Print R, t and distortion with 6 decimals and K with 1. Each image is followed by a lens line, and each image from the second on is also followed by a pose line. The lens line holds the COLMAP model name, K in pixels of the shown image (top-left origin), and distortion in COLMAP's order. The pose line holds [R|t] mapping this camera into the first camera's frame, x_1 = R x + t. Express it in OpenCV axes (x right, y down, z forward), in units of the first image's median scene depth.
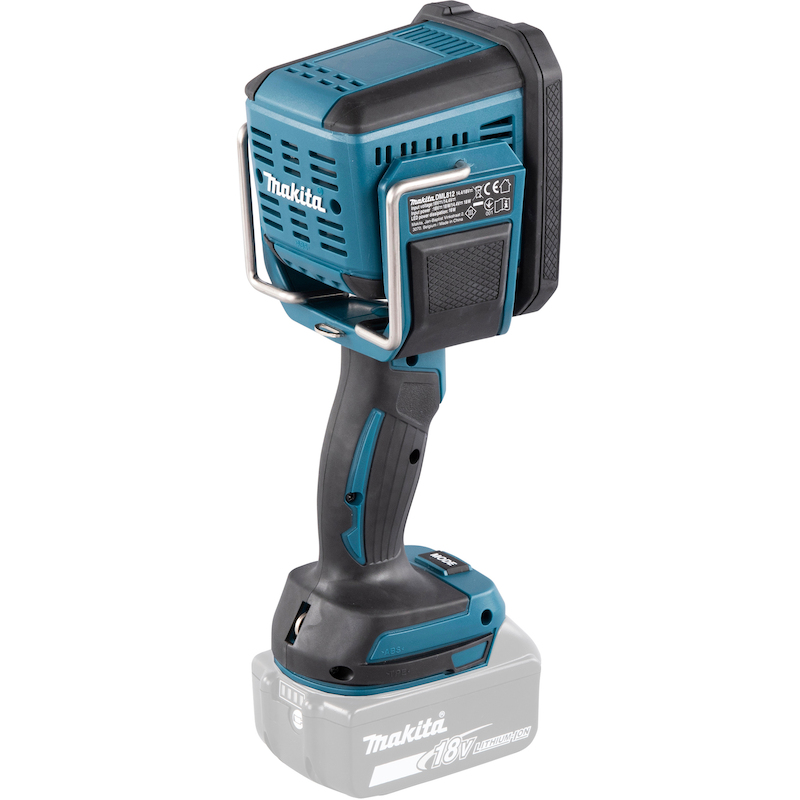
lens RADIAL K [[3922.2, 0, 408.1], [0, 3922.2, 400.9], [0, 0, 1]] dist [1.480264, 0.000000]
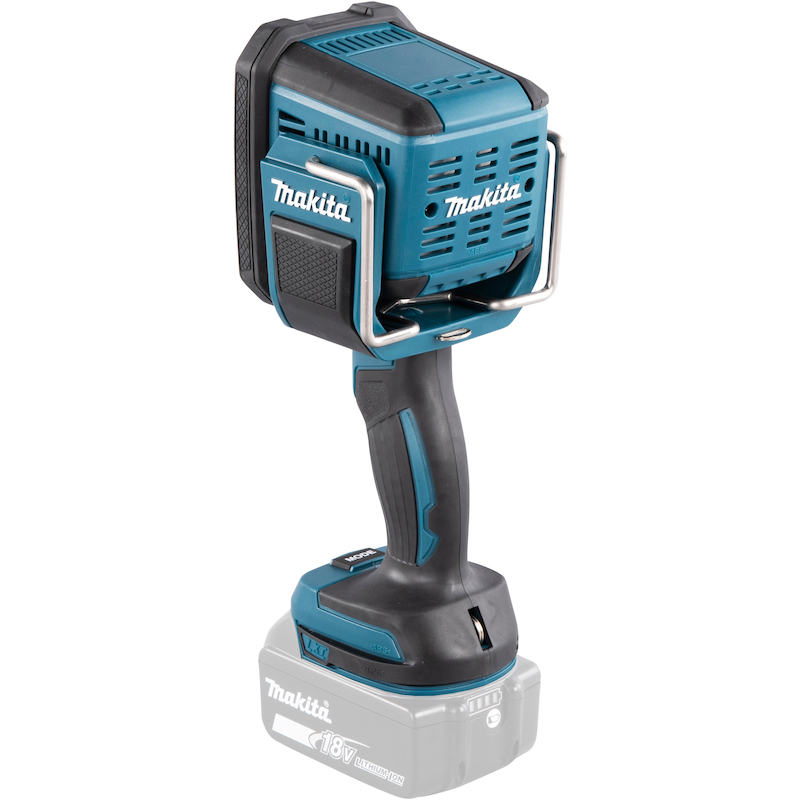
lens RADIAL K [[3922.2, 0, 402.7], [0, 3922.2, 401.9], [0, 0, 1]] dist [1.480264, 0.000000]
pose [[0.121387, 0.321376, -0.939139, 0.943891], [-0.321609, 0.907831, 0.269093, -0.271402], [0.939060, 0.269371, 0.213556, 0.790712]]
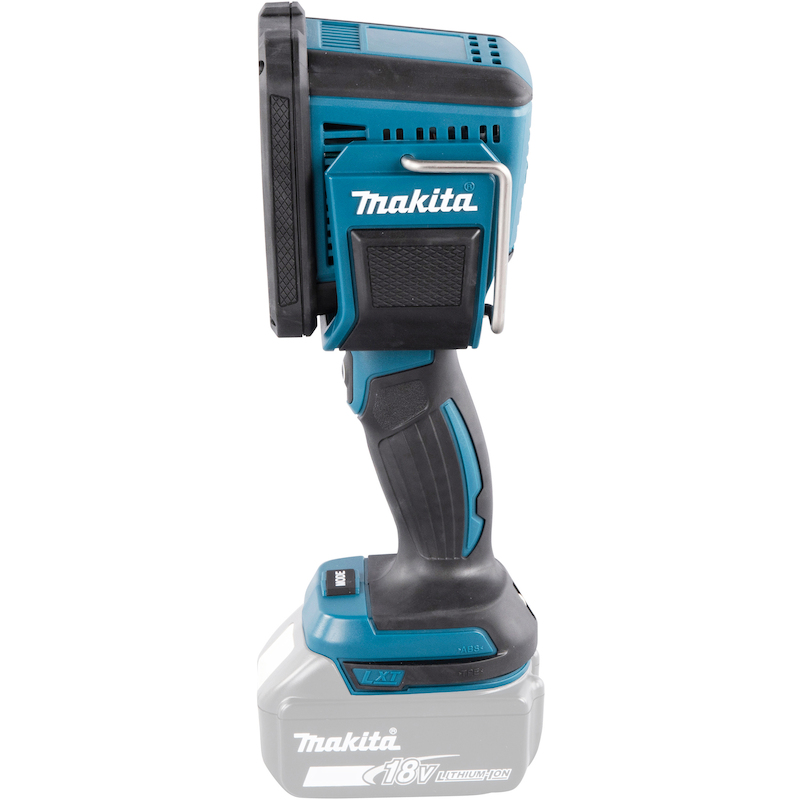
lens RADIAL K [[3922.2, 0, 426.2], [0, 3922.2, 385.9], [0, 0, 1]] dist [1.480264, 0.000000]
pose [[0.839571, 0.175897, -0.513985, 0.500006], [-0.176857, 0.983087, 0.047546, -0.050678], [0.513655, 0.050983, 0.856481, 0.178529]]
